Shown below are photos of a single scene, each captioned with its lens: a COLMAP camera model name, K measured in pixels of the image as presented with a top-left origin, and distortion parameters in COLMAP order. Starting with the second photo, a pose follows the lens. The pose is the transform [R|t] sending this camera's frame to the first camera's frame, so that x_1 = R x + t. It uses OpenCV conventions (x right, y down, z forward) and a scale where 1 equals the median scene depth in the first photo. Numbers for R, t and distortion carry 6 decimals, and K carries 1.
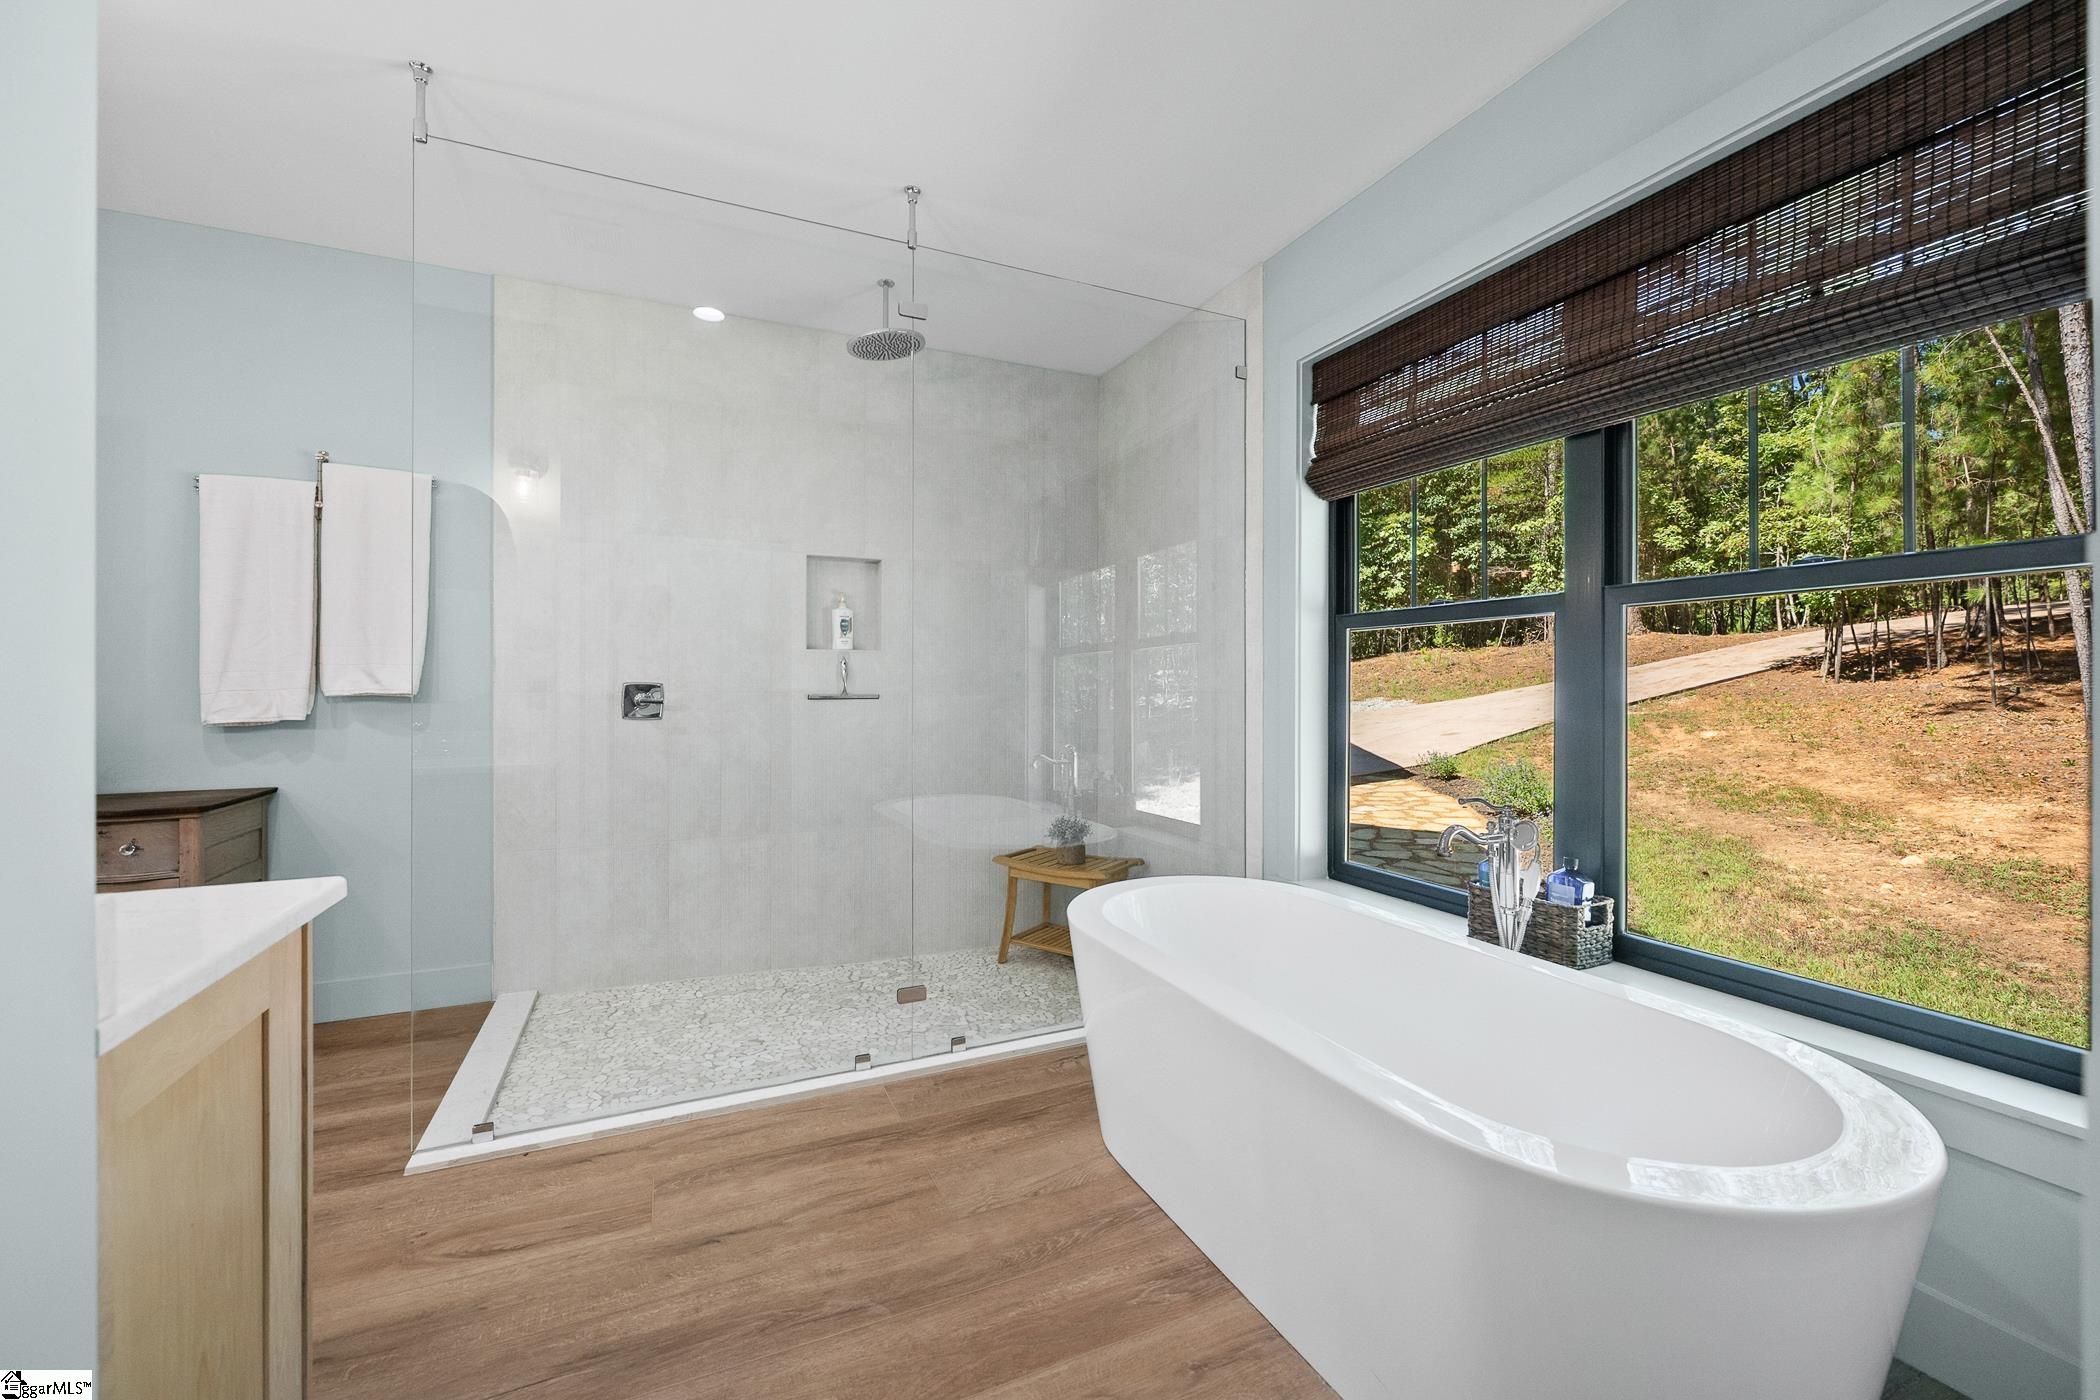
lens RADIAL K [[836.9, 0, 1041.2], [0, 836.9, 688.2], [0, 0, 1]] dist [0.000315, 0.000094]
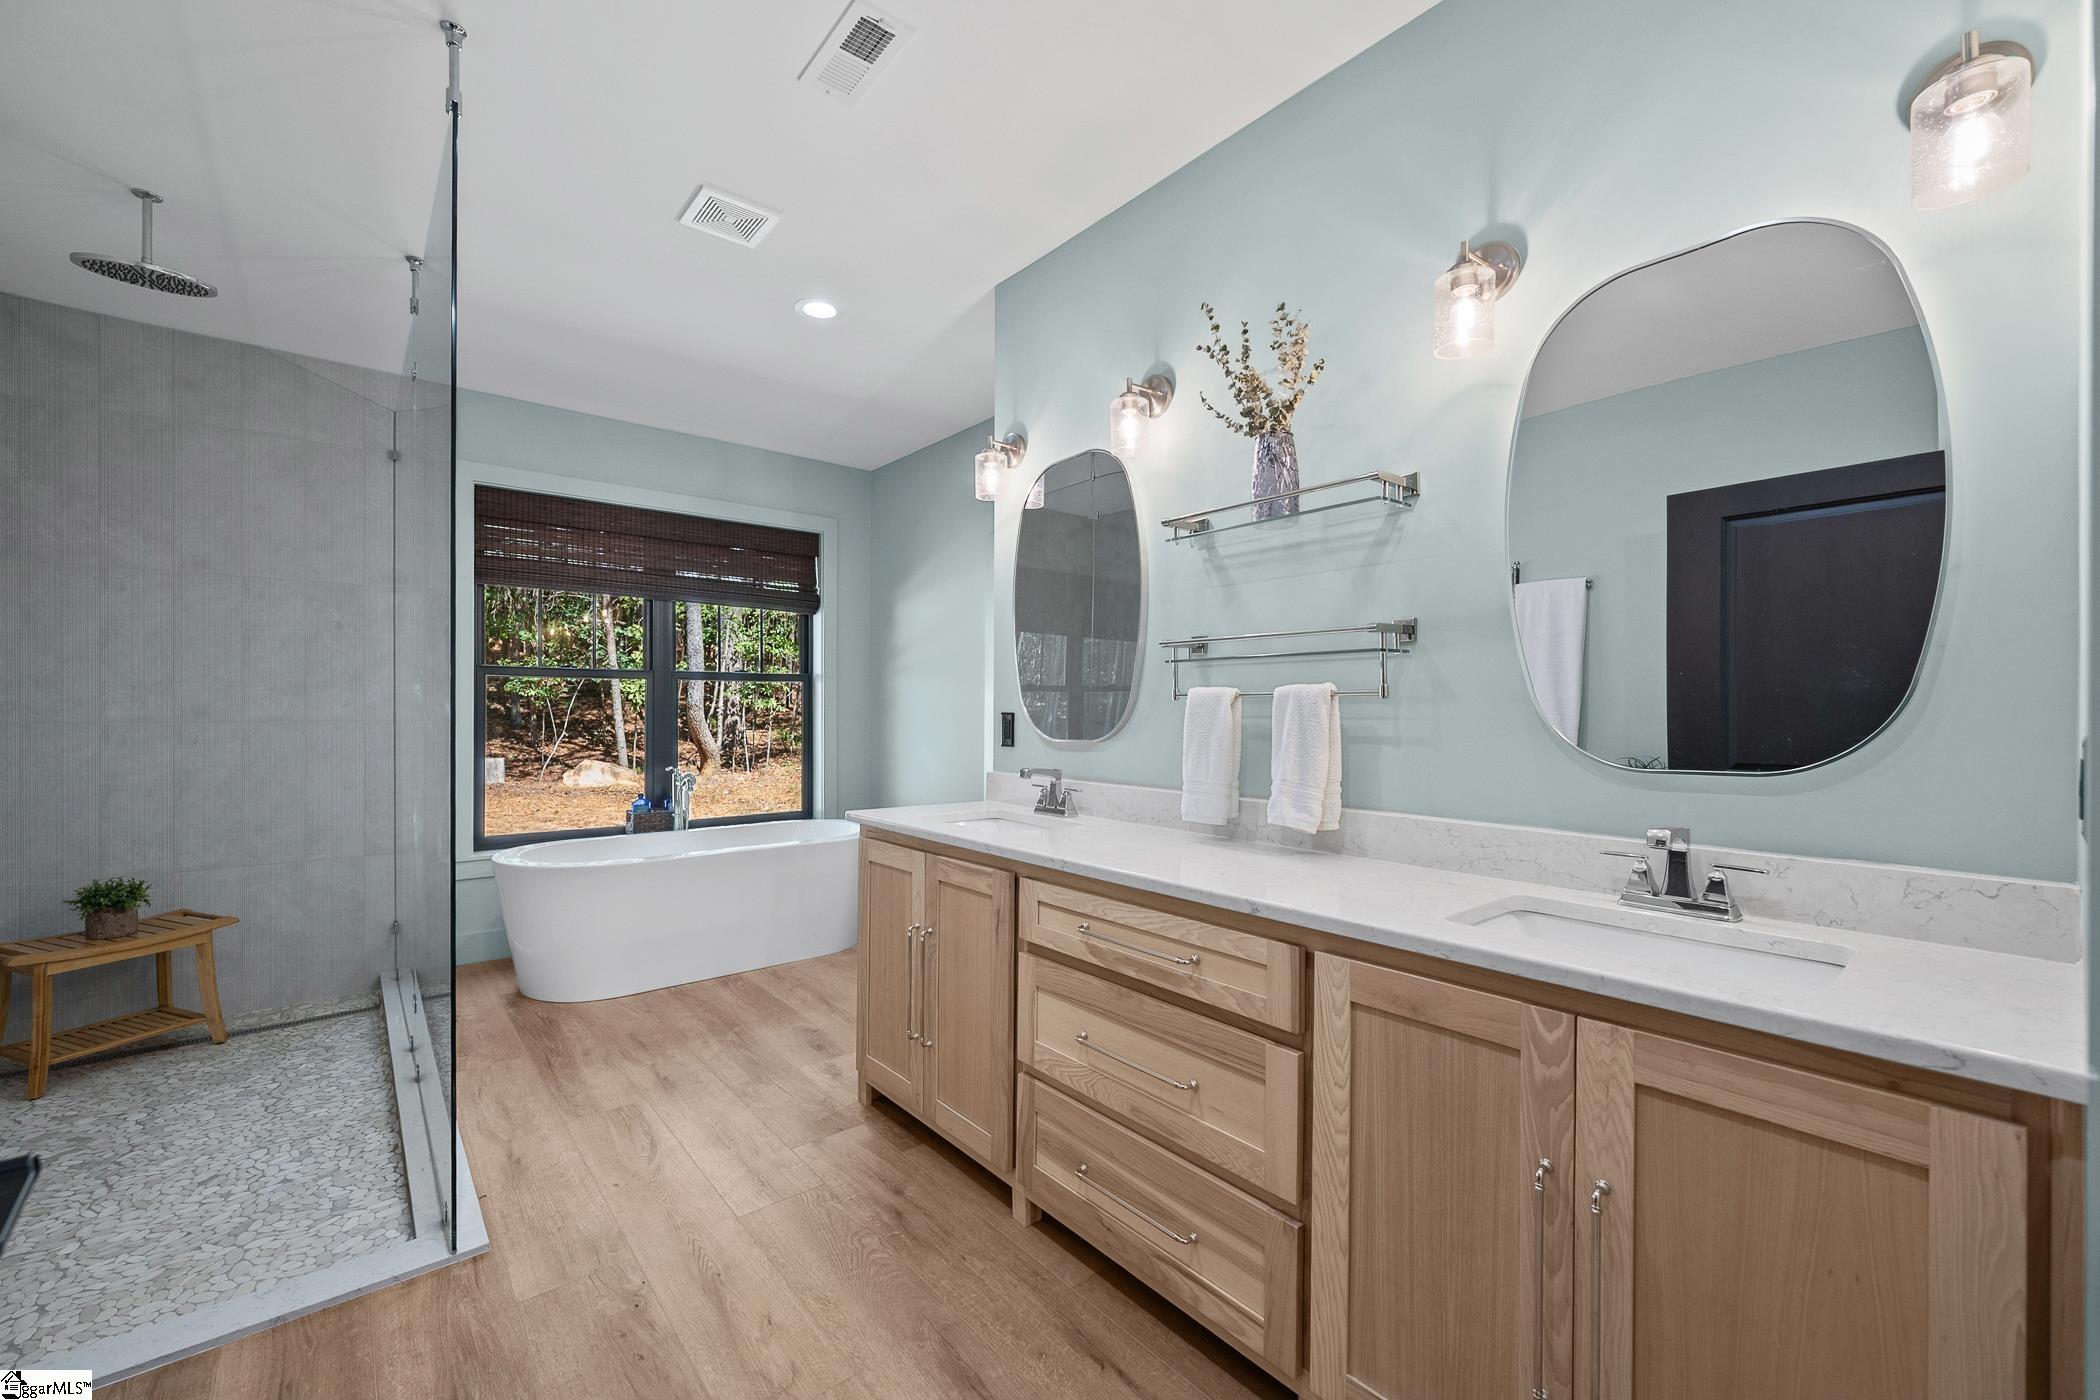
lens RADIAL K [[836.9, 0, 1041.2], [0, 836.9, 688.2], [0, 0, 1]] dist [0.000315, 0.000094]
pose [[-0.260103, 0.016615, 0.965438, -1.739735], [0.001534, 0.999858, -0.016794, -0.024743], [-0.965580, -0.002887, -0.260092, 0.619758]]
